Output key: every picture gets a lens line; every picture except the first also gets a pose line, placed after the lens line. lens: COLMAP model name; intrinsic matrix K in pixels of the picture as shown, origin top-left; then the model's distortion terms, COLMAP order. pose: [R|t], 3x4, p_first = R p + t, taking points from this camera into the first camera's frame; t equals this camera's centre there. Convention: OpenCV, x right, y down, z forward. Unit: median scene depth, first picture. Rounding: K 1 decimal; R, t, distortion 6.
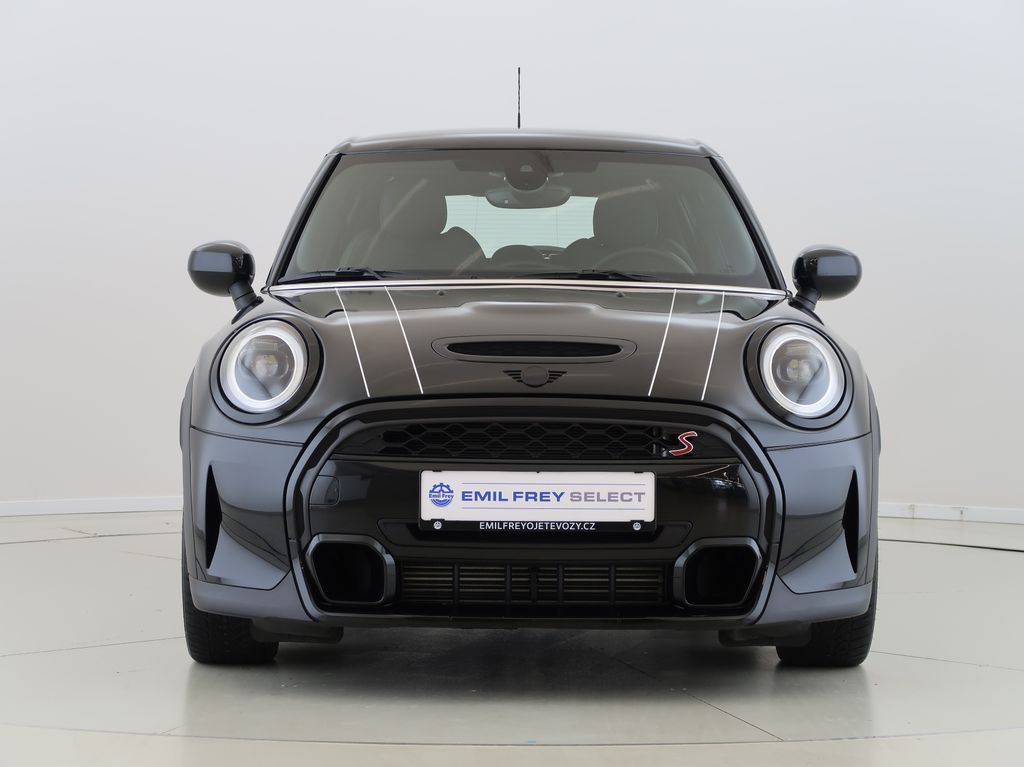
lens RADIAL K [[1303.5, 0, 512.0], [0, 1303.5, 383.5], [0, 0, 1]] dist [0.016896, 0.002348]
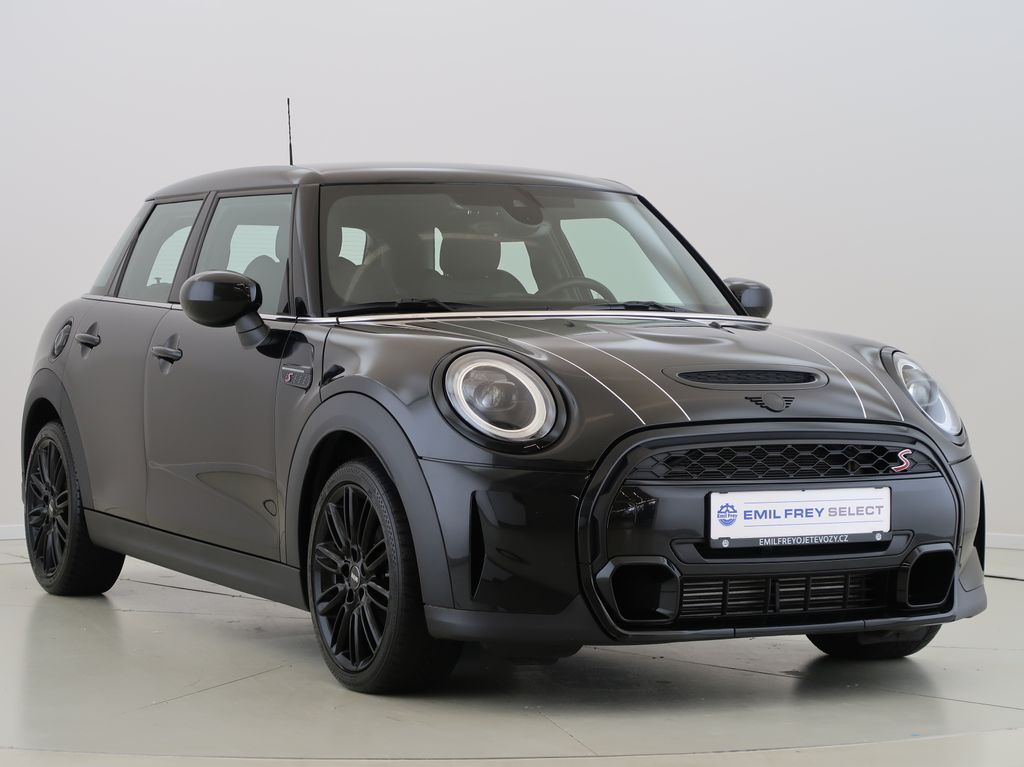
lens RADIAL K [[1300.9, 0, 512.0], [0, 1300.9, 383.5], [0, 0, 1]] dist [-0.140715, 0.003471]
pose [[0.979603, -0.013705, 0.200473, -0.427988], [0.018018, 0.999644, -0.019703, -0.004063], [-0.200132, 0.022914, 0.979501, -0.003226]]
